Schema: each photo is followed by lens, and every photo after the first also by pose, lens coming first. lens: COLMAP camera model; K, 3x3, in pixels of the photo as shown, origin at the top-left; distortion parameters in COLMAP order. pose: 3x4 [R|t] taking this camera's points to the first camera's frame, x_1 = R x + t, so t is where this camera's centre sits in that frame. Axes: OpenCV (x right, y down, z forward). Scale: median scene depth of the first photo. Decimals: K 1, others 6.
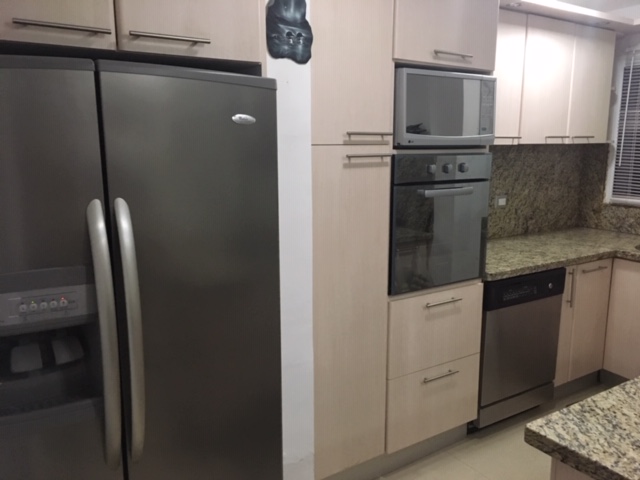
lens RADIAL K [[540.8, 0, 320.3], [0, 540.8, 242.9], [0, 0, 1]] dist [0.055328, -0.064969]
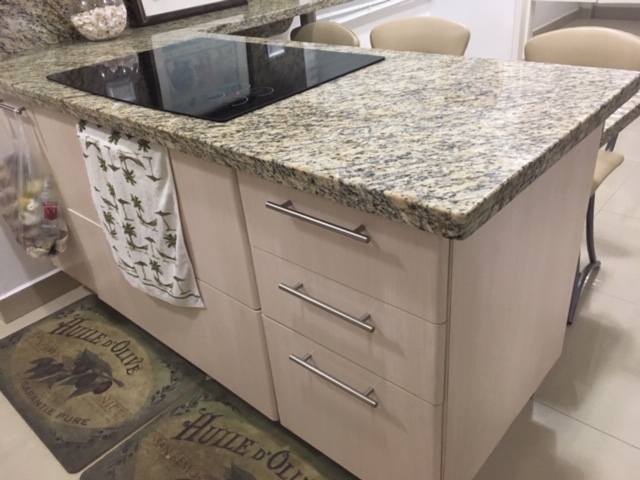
lens RADIAL K [[540.8, 0, 321.5], [0, 540.8, 240.7], [0, 0, 1]] dist [0.055328, -0.064969]
pose [[-0.270060, -0.476377, 0.836739, -0.024539], [0.252313, 0.803647, 0.538972, 0.008642], [-0.929196, 0.356675, -0.096837, 0.483381]]
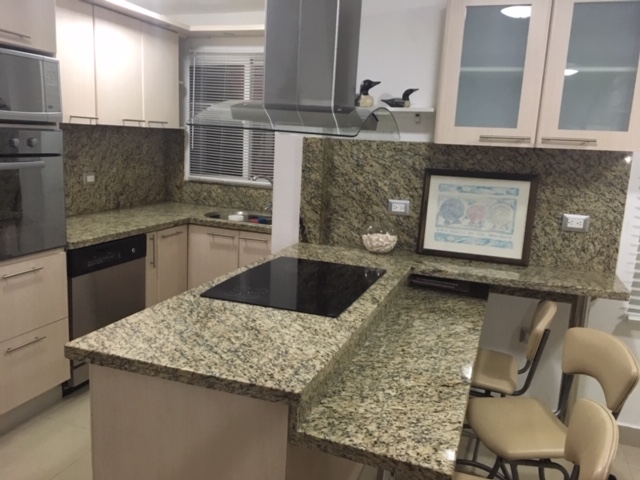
lens RADIAL K [[540.8, 0, 321.6], [0, 540.8, 239.9], [0, 0, 1]] dist [0.055328, -0.064969]
pose [[0.789926, -0.076587, 0.608401, 0.039081], [0.063435, 0.997053, 0.043149, 0.031389], [-0.609912, 0.004509, 0.792456, -0.143532]]
